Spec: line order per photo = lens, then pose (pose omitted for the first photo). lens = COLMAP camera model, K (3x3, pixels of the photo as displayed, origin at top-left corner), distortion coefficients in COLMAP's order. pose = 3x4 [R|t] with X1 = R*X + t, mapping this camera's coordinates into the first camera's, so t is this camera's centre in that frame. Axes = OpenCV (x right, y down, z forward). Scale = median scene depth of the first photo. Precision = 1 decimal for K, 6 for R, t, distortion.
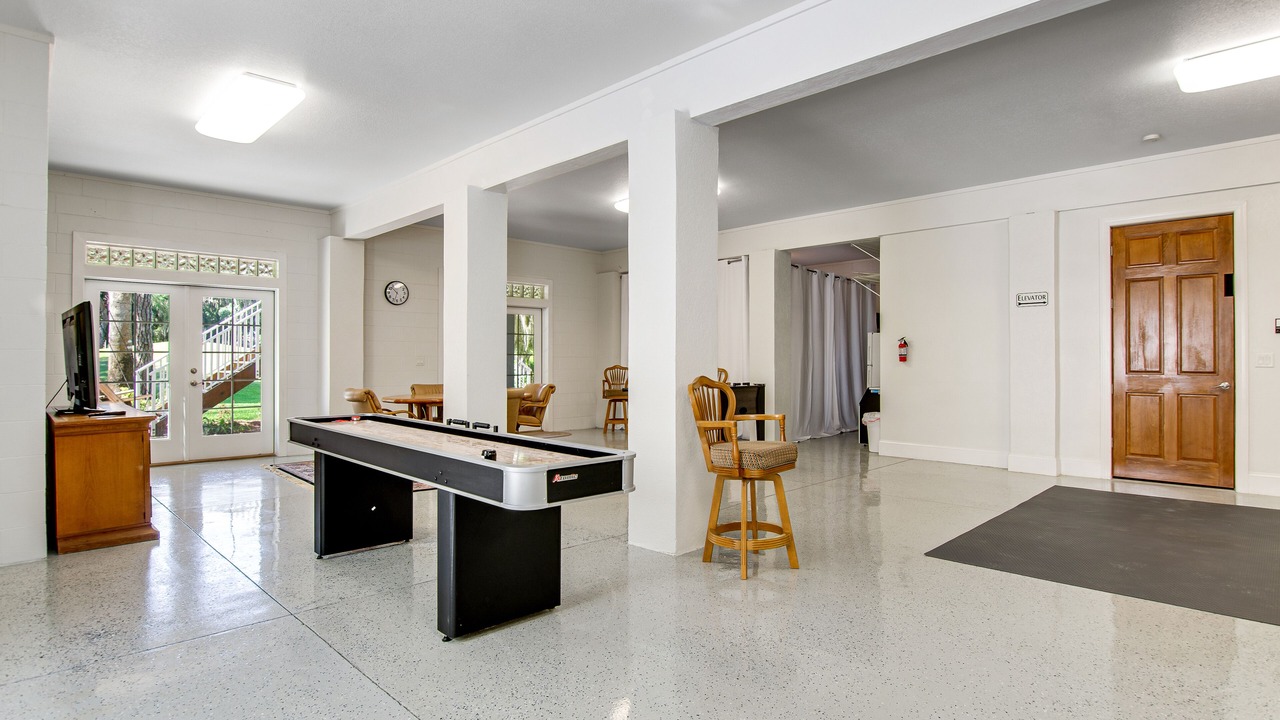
lens RADIAL K [[677.0, 0, 640.2], [0, 677.0, 355.5], [0, 0, 1]] dist [-0.002409, -0.000294]
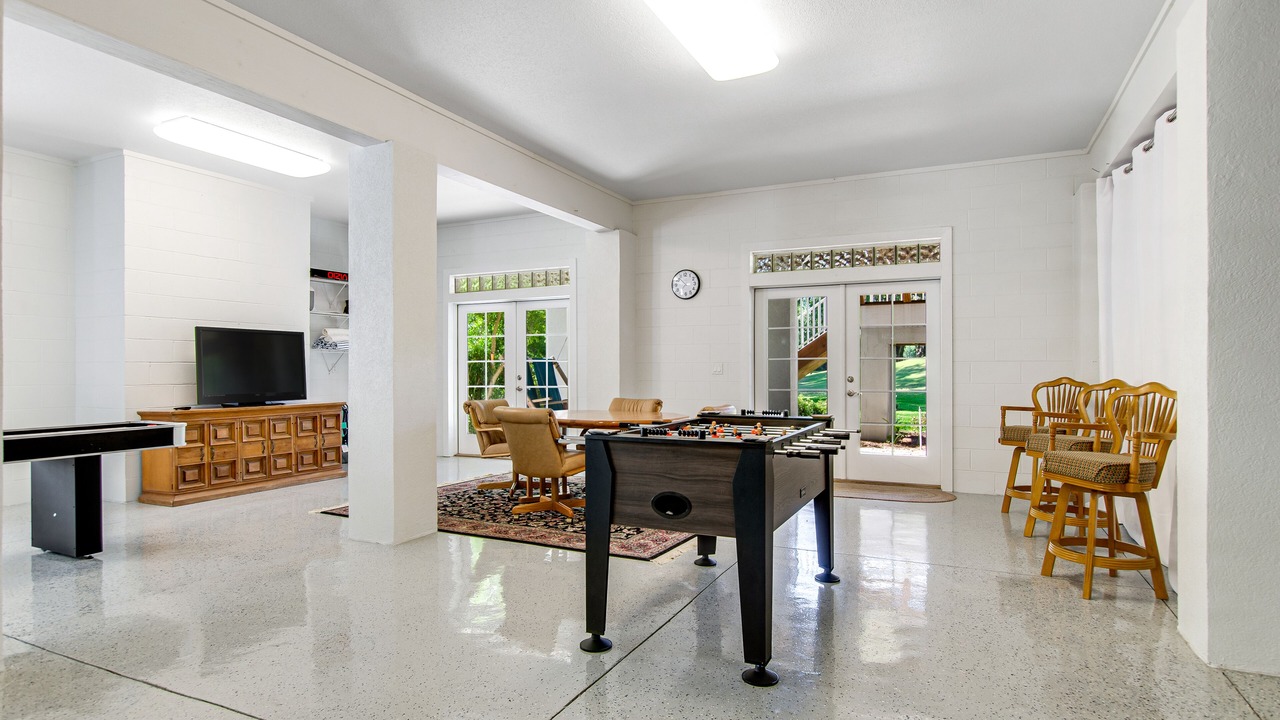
lens RADIAL K [[677.0, 0, 639.2], [0, 677.0, 367.1], [0, 0, 1]] dist [-0.002409, -0.000294]
pose [[0.345180, -0.000763, -0.938536, 0.353736], [0.007739, 0.999968, 0.002033, 0.004210], [0.938505, -0.007965, 0.345174, 0.623299]]
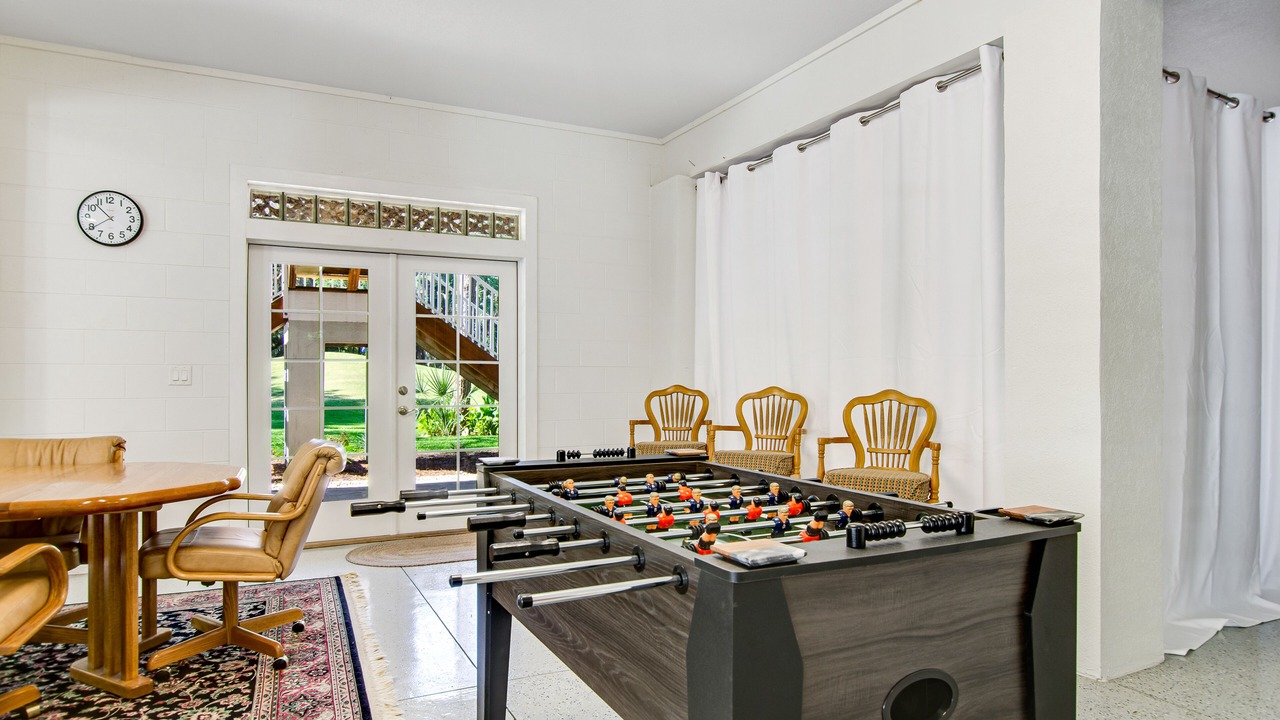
lens RADIAL K [[767.1, 0, 637.3], [0, 767.1, 371.4], [0, 0, 1]] dist [-0.002283, 0.000375]
pose [[0.951978, 0.000021, -0.306166, 0.104666], [0.000996, 0.999994, 0.003166, 0.004265], [0.306165, -0.003319, 0.951973, 0.592790]]
